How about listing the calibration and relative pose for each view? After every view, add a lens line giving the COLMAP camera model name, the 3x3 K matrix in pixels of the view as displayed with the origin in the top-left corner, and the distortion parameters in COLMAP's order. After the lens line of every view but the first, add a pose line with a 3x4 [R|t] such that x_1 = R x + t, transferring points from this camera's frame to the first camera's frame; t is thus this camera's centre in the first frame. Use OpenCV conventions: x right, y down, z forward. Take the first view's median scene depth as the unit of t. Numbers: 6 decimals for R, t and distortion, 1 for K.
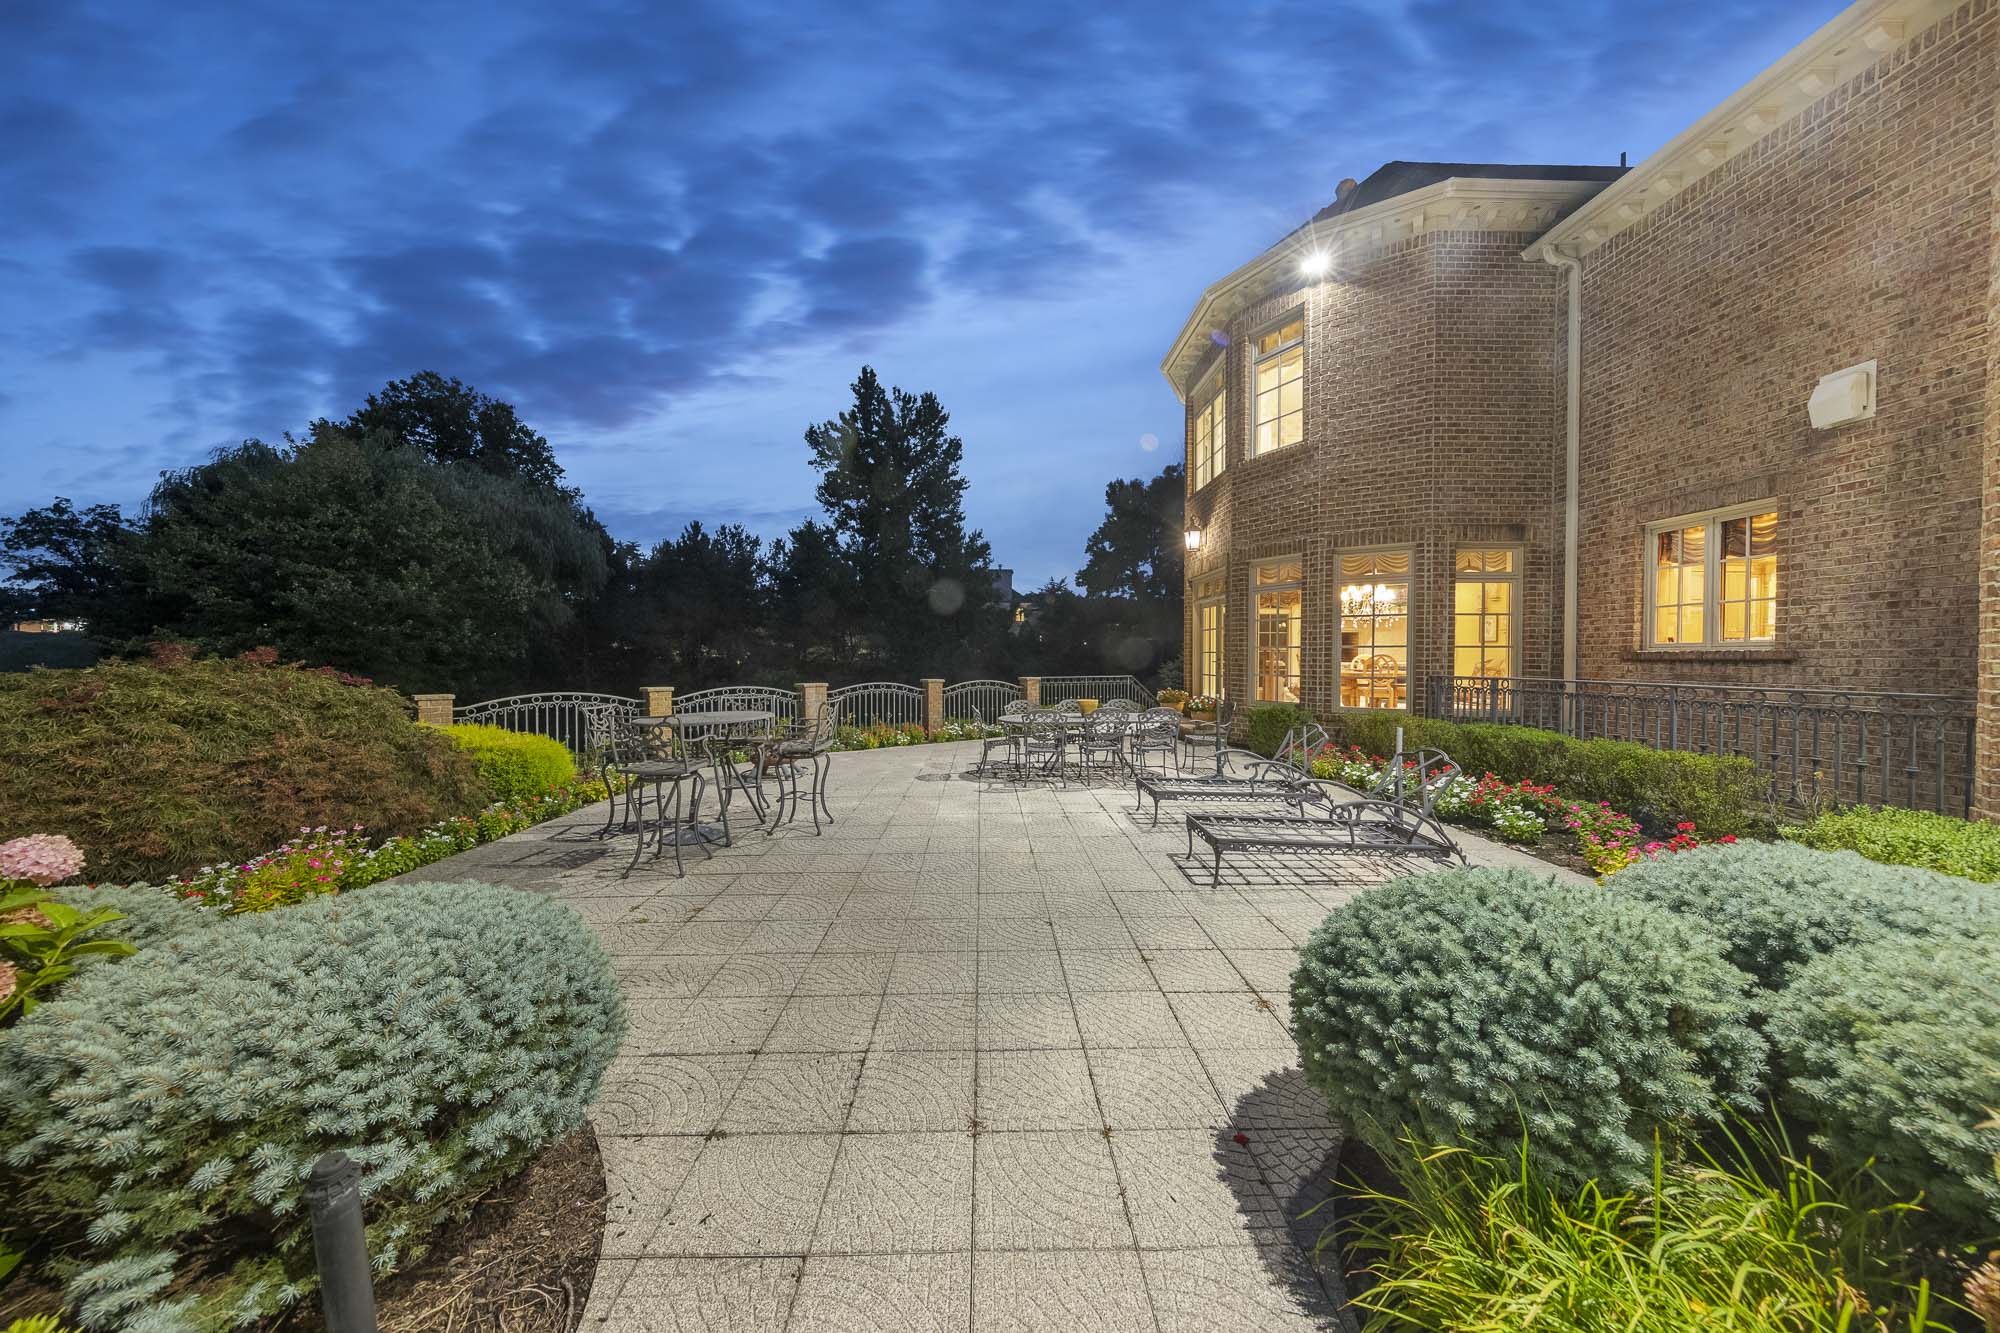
lens RADIAL K [[1010.4, 0, 1000.0], [0, 1010.4, 666.5], [0, 0, 1]] dist [0.000025, -0.000001]
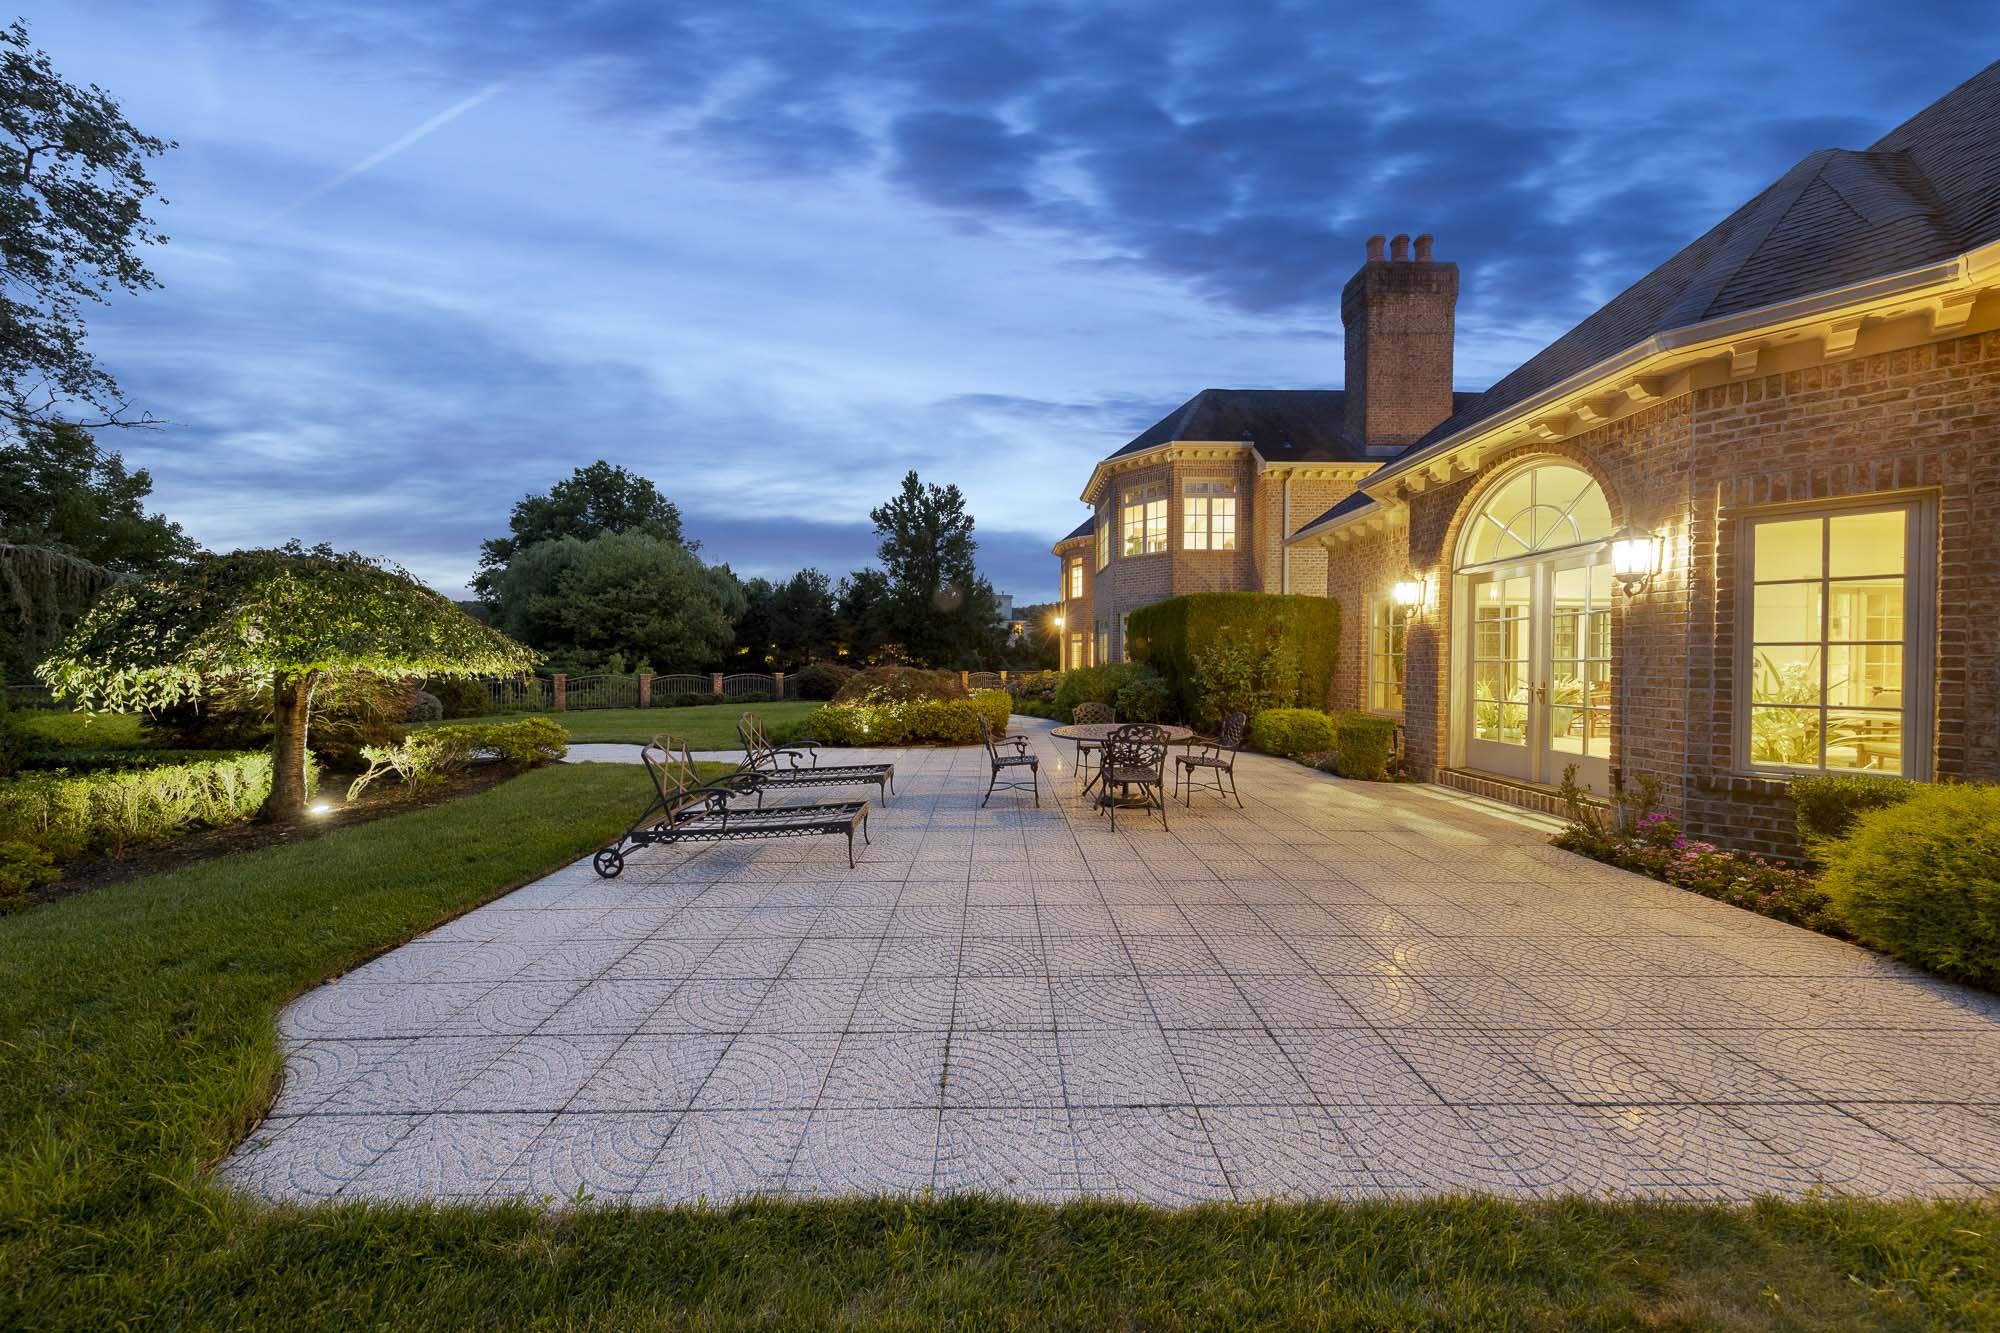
lens RADIAL K [[1010.4, 0, 1000.0], [0, 1010.4, 666.5], [0, 0, 1]] dist [0.000025, -0.000001]
pose [[0.999951, 0.000673, -0.009834, 0.015644], [-0.000719, 0.999989, -0.004623, 0.004880], [0.009831, 0.004630, 0.999941, -0.497681]]
